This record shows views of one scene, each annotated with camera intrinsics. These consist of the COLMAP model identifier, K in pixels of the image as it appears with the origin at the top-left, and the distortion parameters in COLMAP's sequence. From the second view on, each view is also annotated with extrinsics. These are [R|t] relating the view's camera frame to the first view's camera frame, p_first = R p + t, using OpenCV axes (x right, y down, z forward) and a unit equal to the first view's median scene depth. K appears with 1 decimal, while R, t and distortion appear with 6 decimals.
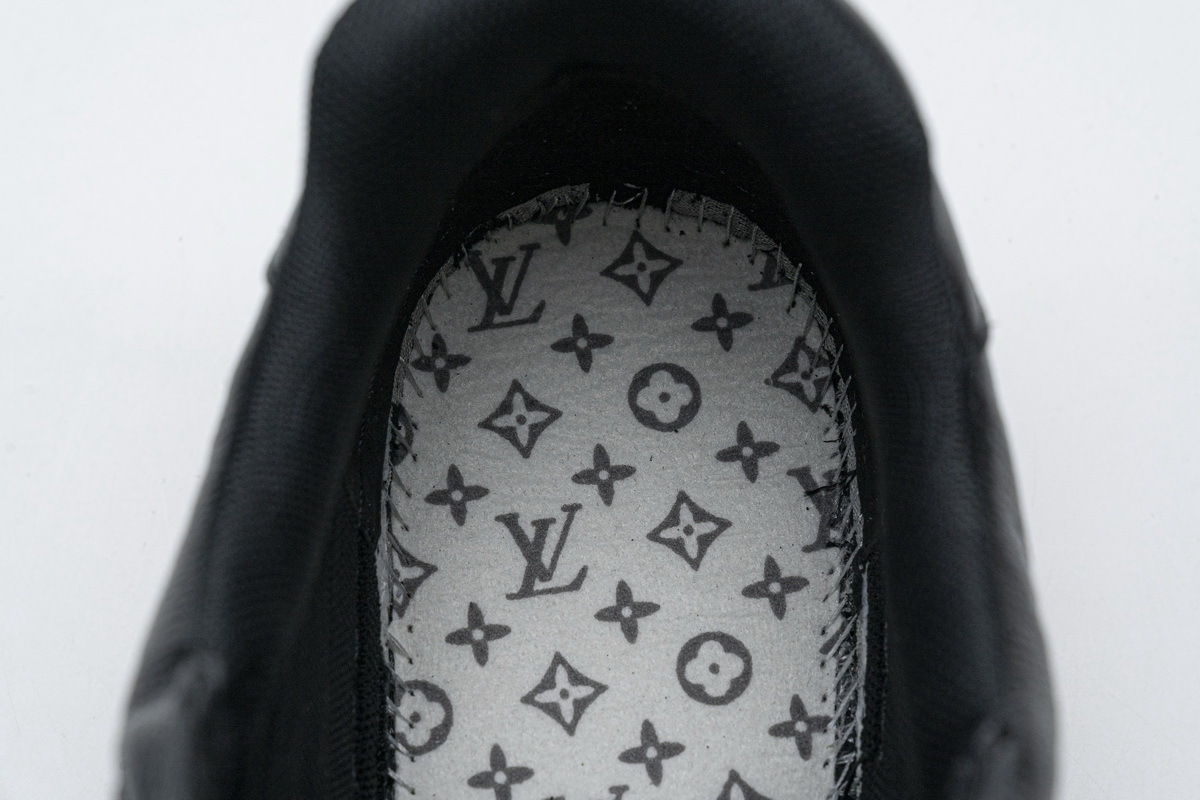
lens RADIAL K [[2365.1, 0, 615.7], [0, 2365.1, 397.0], [0, 0, 1]] dist [0.006036, 0.136968]
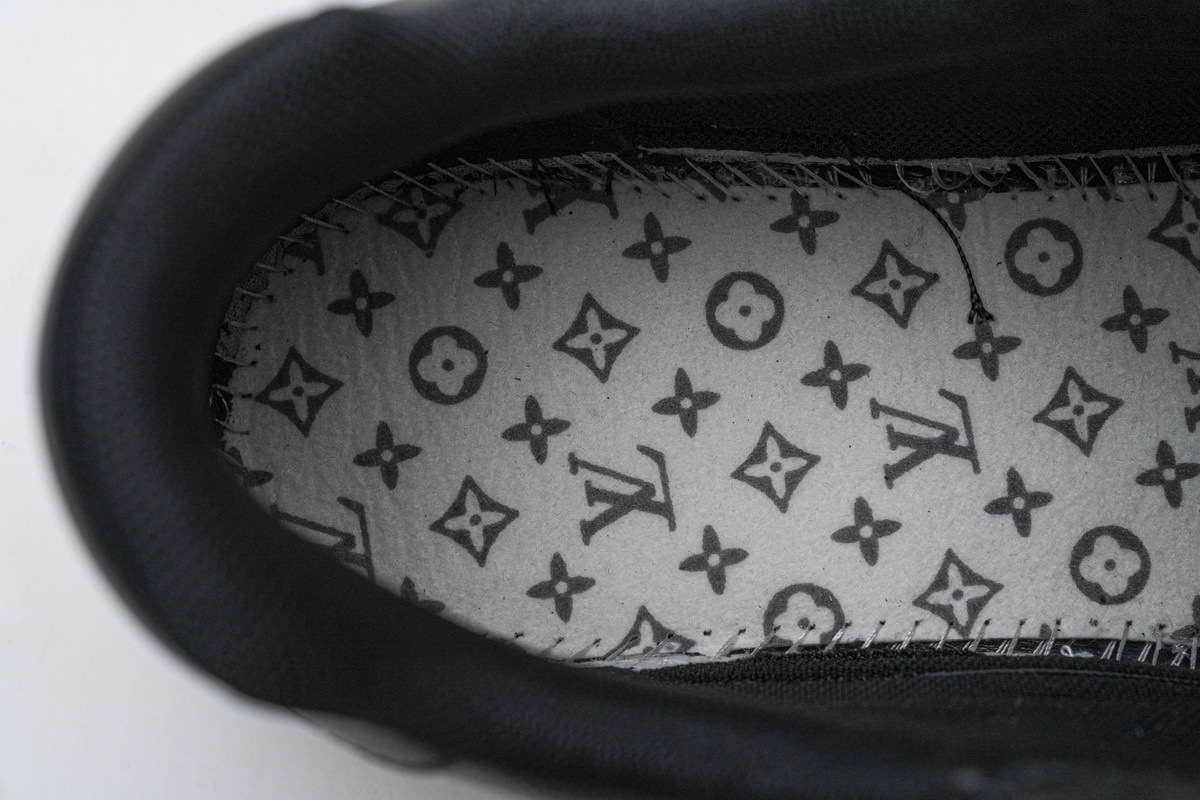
lens RADIAL K [[2365.1, 0, 615.7], [0, 2365.1, 397.0], [0, 0, 1]] dist [0.006036, 0.136968]
pose [[-0.012390, -0.996702, 0.080203, -0.067979], [0.959995, 0.010583, 0.279816, -0.199734], [-0.279742, 0.080462, 0.956698, 0.103465]]
